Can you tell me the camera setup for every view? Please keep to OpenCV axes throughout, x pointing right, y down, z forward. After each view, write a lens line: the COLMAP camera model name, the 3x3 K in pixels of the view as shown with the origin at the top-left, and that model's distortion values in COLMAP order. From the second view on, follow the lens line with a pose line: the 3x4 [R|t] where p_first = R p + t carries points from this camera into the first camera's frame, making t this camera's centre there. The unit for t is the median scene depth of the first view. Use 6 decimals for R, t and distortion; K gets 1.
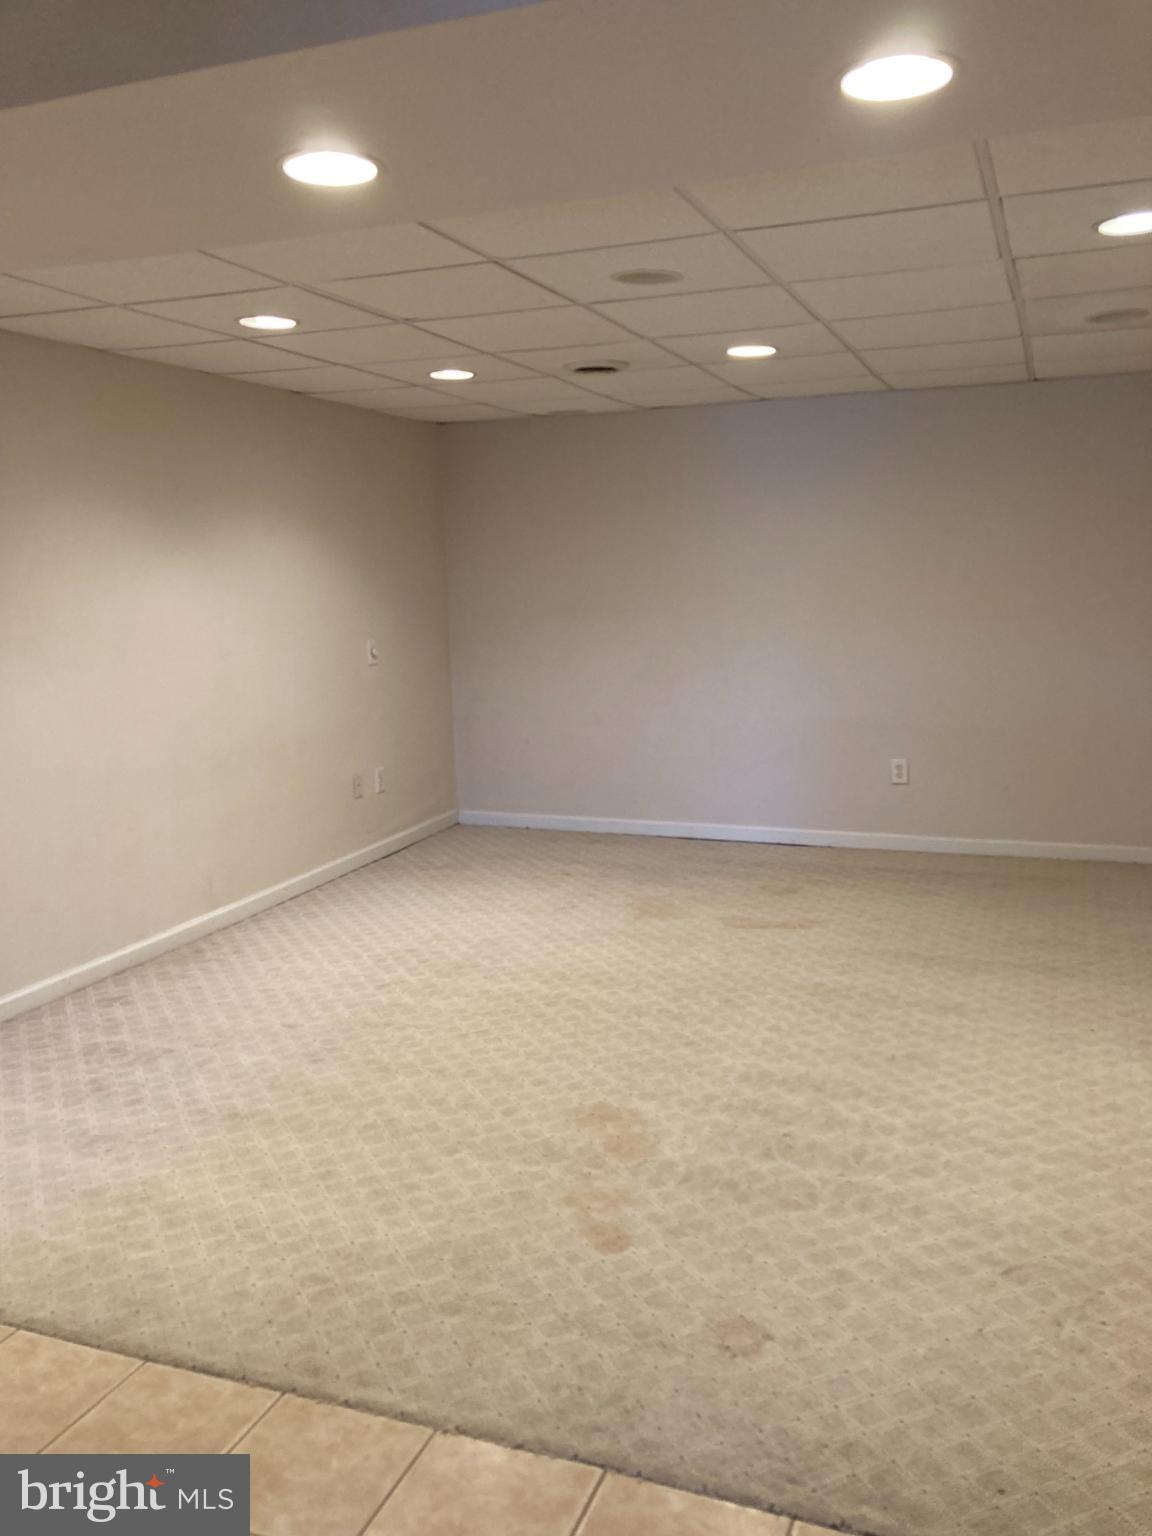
lens RADIAL K [[1274.3, 0, 591.3], [0, 1274.3, 755.9], [0, 0, 1]] dist [0.018542, 0.007885]
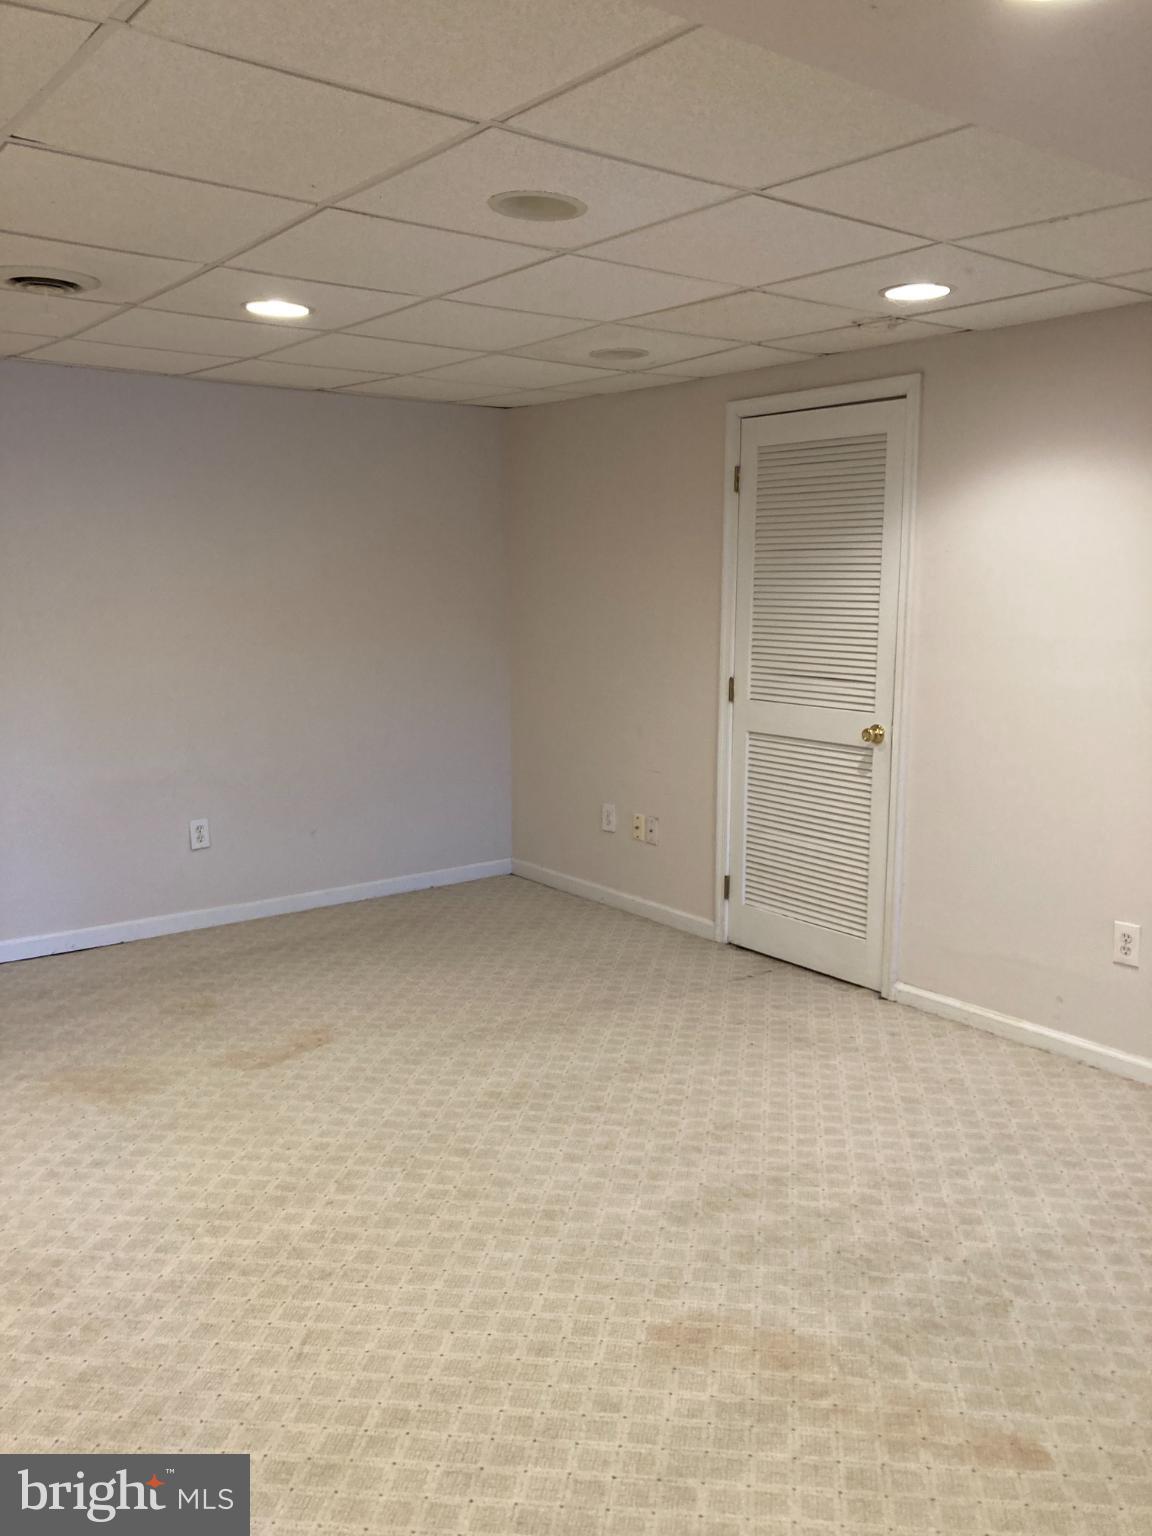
lens RADIAL K [[1274.3, 0, 584.9], [0, 1274.3, 783.3], [0, 0, 1]] dist [0.018542, 0.007885]
pose [[0.510116, -0.121598, 0.851467, -0.536675], [0.108207, 0.991164, 0.076721, -0.091690], [-0.853272, 0.052998, 0.518766, 0.555768]]
